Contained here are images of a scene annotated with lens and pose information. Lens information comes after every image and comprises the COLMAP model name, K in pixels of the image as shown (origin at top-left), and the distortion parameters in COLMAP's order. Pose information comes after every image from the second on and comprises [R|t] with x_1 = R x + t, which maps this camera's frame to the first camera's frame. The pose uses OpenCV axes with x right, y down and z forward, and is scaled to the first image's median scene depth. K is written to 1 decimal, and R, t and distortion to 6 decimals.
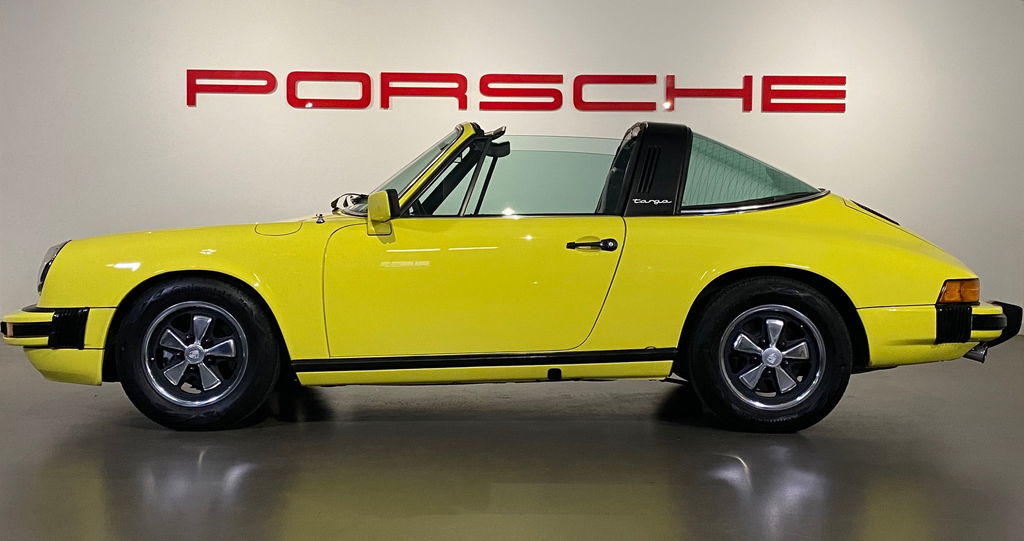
lens RADIAL K [[1090.0, 0, 511.3], [0, 1090.0, 264.0], [0, 0, 1]] dist [0.068890, 0.000000]
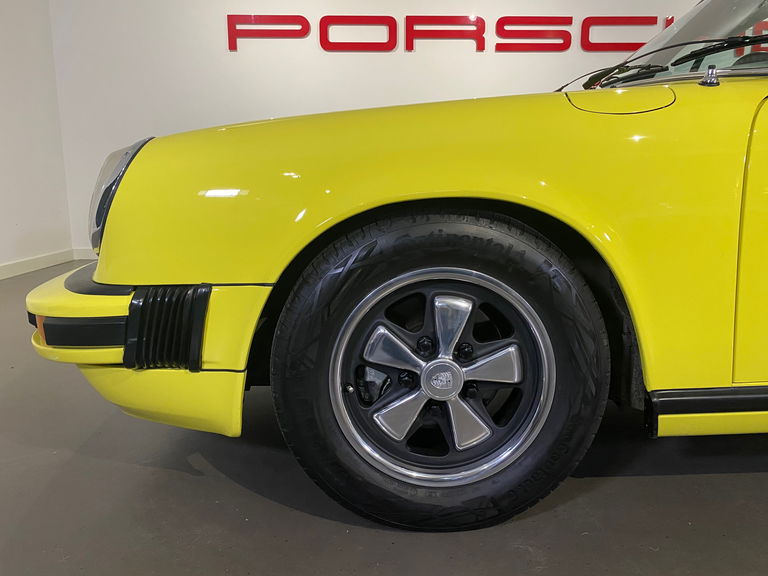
lens RADIAL K [[586.7, 0, 389.5], [0, 586.7, 290.0], [0, 0, 1]] dist [0.024391, -0.007500]
pose [[0.999441, -0.015278, 0.029723, -0.158119], [0.010465, 0.987729, 0.155825, 0.002933], [-0.031739, -0.155427, 0.987337, 0.379400]]
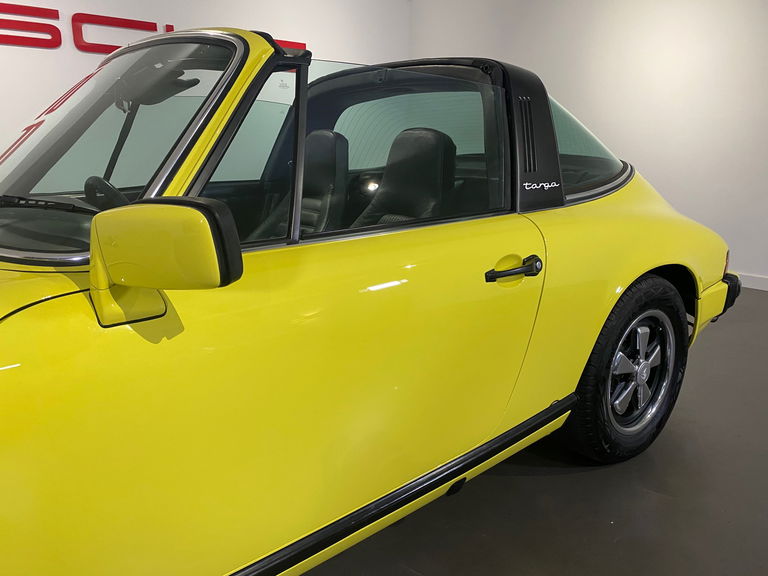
lens RADIAL K [[579.2, 0, 371.7], [0, 579.2, 287.6], [0, 0, 1]] dist [-0.007565, 0.020865]
pose [[0.779414, -0.154929, 0.607050, -0.085975], [0.025775, 0.976051, 0.216010, -0.037791], [-0.625978, -0.152715, 0.764741, 0.398126]]
